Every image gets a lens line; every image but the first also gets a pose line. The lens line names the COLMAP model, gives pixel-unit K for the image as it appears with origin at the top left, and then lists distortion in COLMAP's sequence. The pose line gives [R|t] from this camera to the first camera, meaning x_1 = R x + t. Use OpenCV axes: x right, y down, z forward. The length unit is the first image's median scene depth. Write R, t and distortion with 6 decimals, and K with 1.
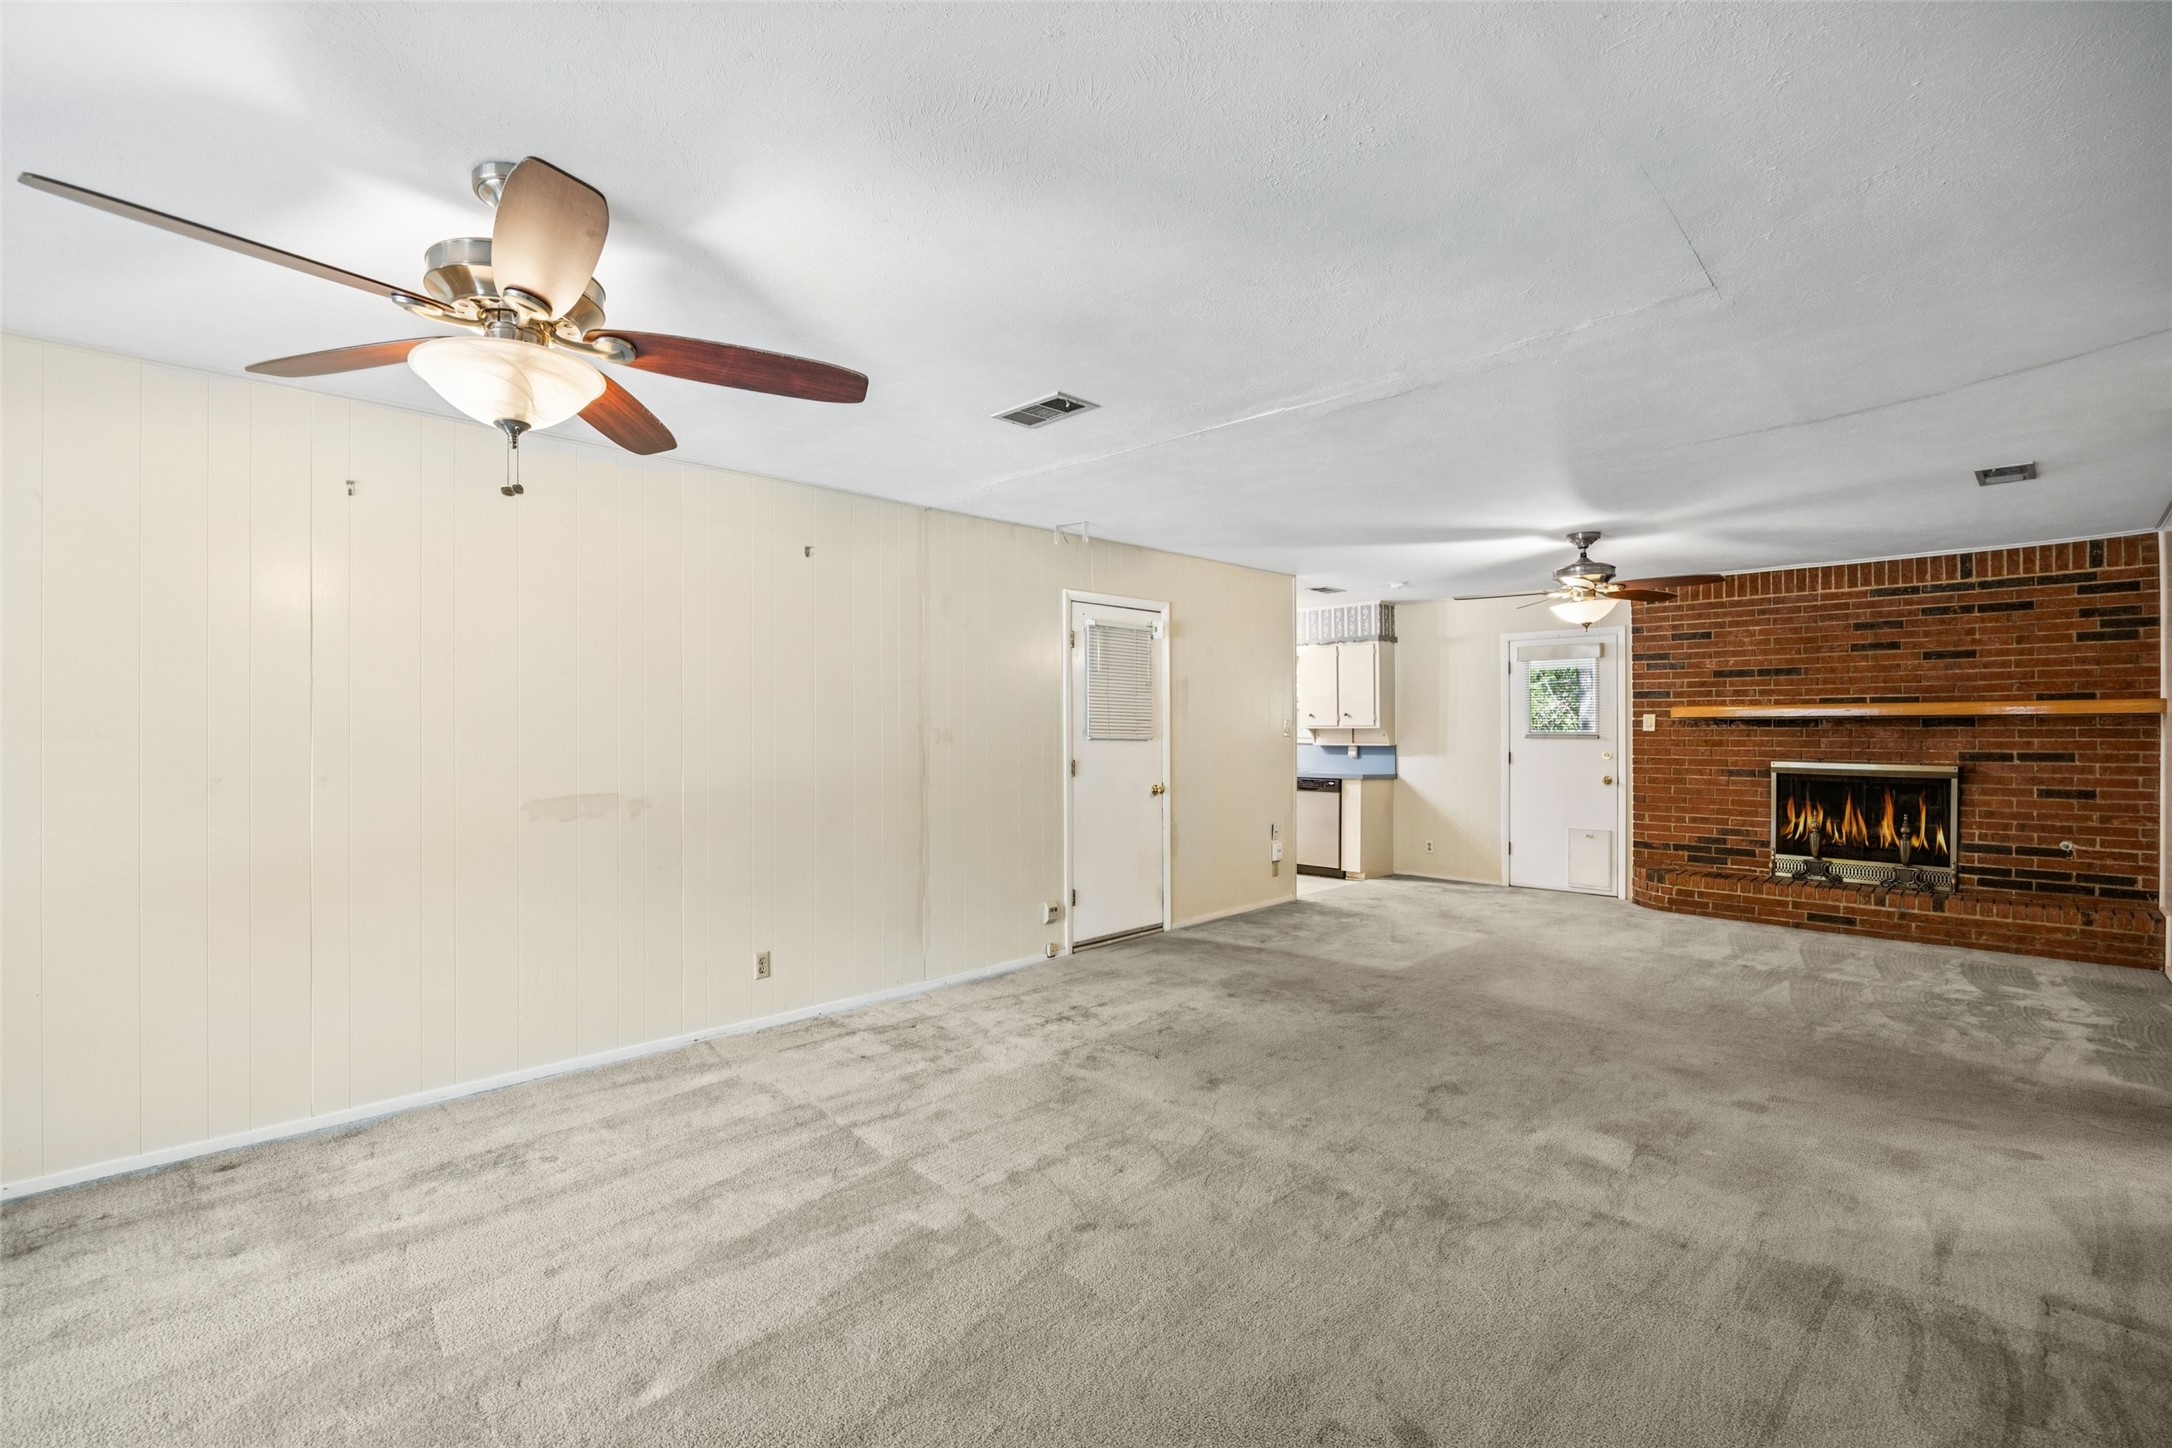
lens RADIAL K [[965.3, 0, 1090.0], [0, 965.3, 727.0], [0, 0, 1]] dist [-0.010123, 0.000732]
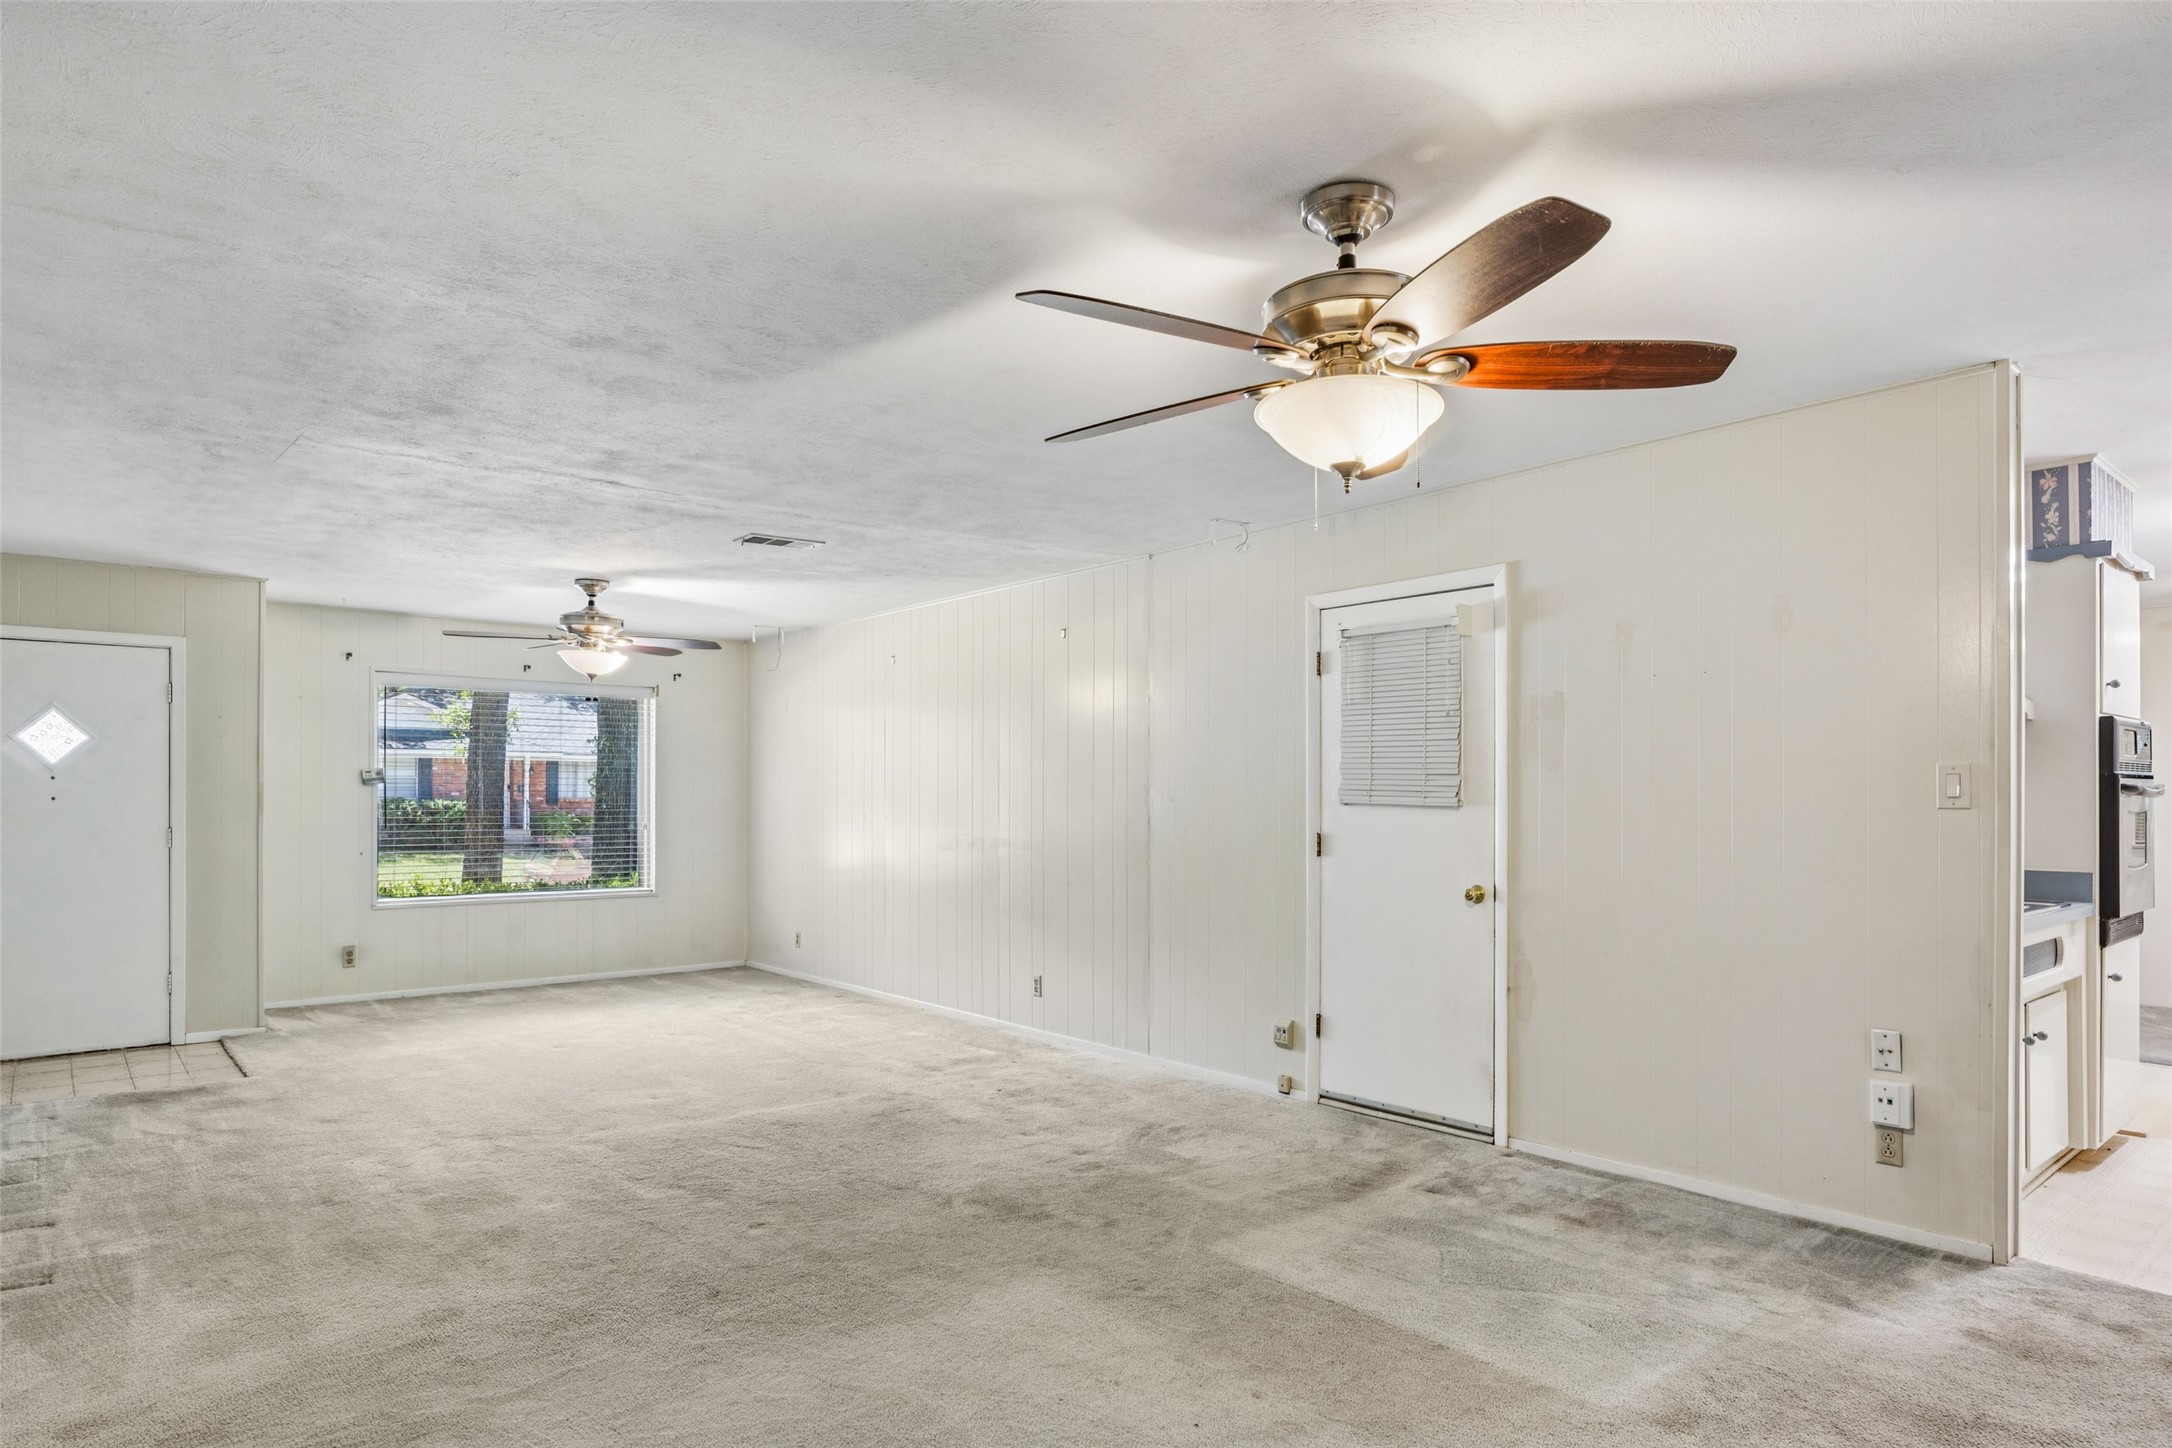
lens RADIAL K [[1246.5, 0, 1101.0], [0, 1246.5, 786.6], [0, 0, 1]] dist [0.003234, 0.000967]
pose [[-0.085025, -0.005294, -0.996365, 0.826653], [0.000295, 0.999986, -0.005339, 0.004730], [0.996379, -0.000748, -0.085022, 0.828633]]
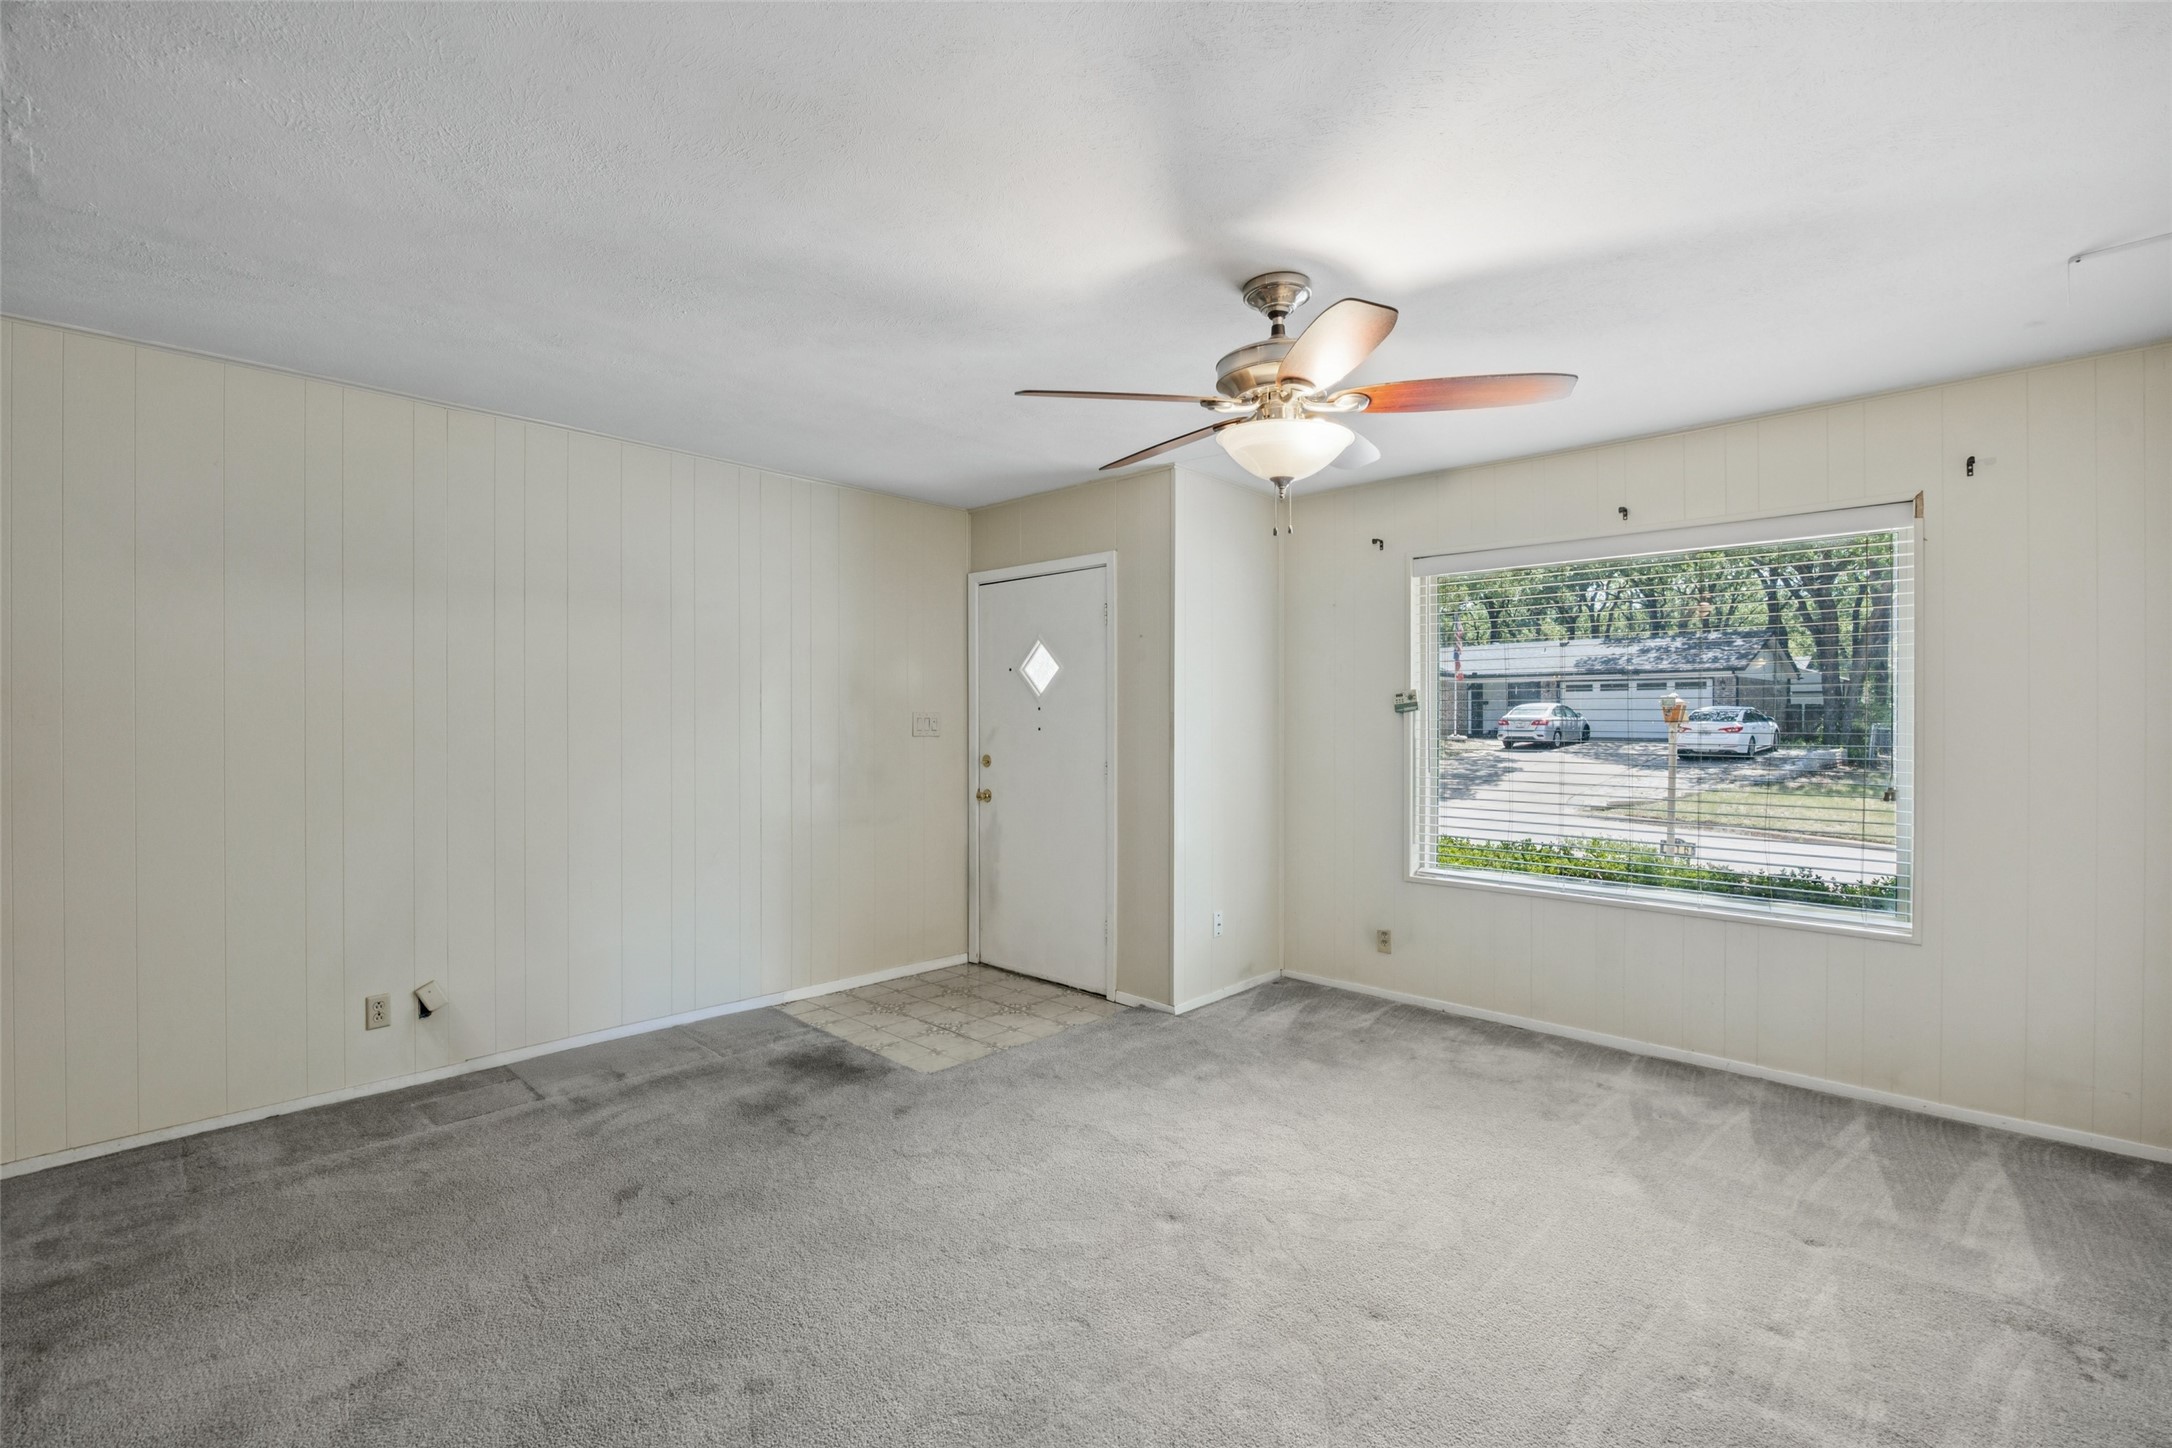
lens RADIAL K [[965.3, 0, 1098.4], [0, 965.3, 730.1], [0, 0, 1]] dist [-0.010123, 0.000732]
pose [[-0.999620, -0.001433, -0.027510, -0.106002], [-0.001602, 0.999980, 0.006153, 0.004698], [0.027501, 0.006195, -0.999603, 0.701841]]
